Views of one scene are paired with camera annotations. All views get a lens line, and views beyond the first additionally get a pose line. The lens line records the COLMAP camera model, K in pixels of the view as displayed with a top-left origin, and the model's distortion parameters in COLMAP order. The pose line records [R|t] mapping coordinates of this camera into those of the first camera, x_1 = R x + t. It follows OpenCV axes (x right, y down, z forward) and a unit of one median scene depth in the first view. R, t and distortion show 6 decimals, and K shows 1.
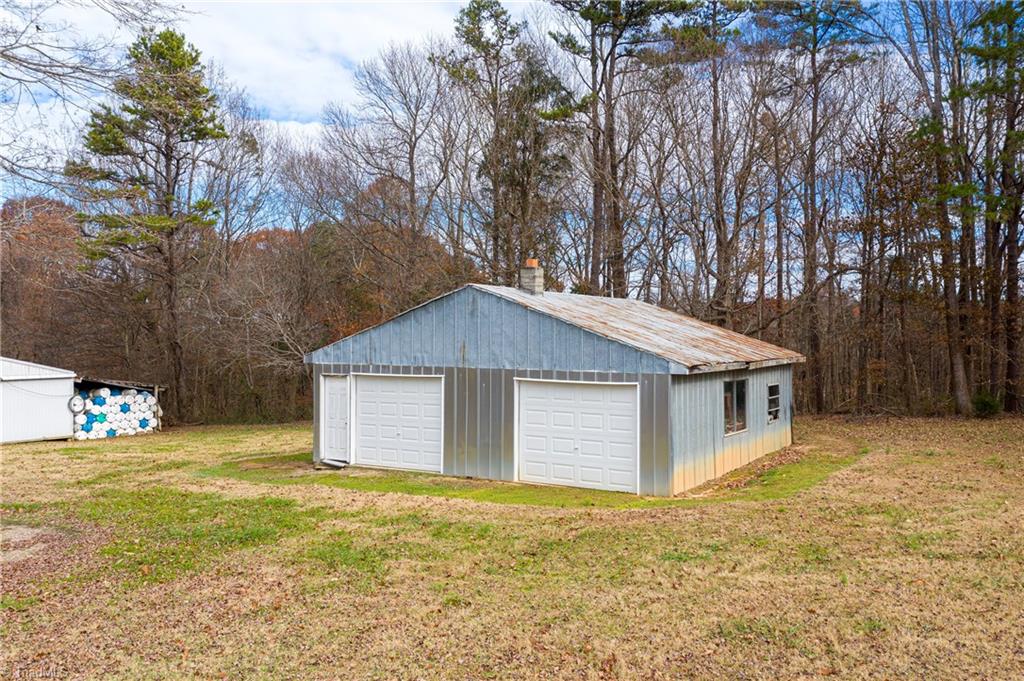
lens RADIAL K [[807.0, 0, 512.0], [0, 807.0, 340.5], [0, 0, 1]] dist [-0.015411, 0.062175]
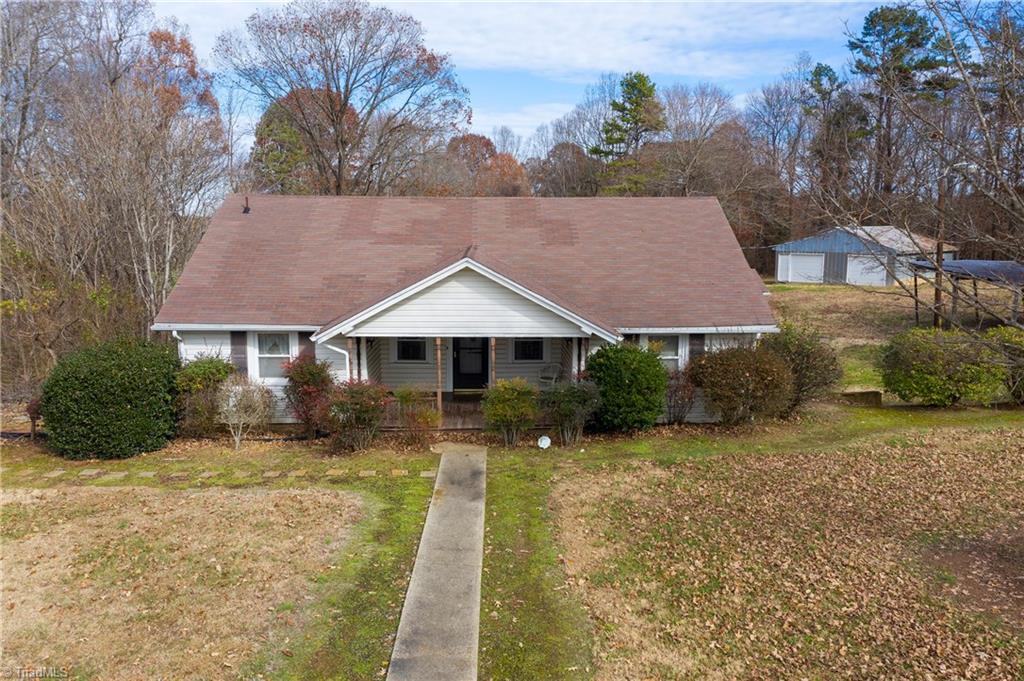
lens RADIAL K [[807.0, 0, 512.0], [0, 807.0, 340.5], [0, 0, 1]] dist [-0.015411, 0.062175]
pose [[0.954810, 0.043248, -0.294054, -0.339587], [-0.001454, 0.990025, 0.140885, -0.072138], [0.297214, -0.134091, 0.945348, -2.666204]]
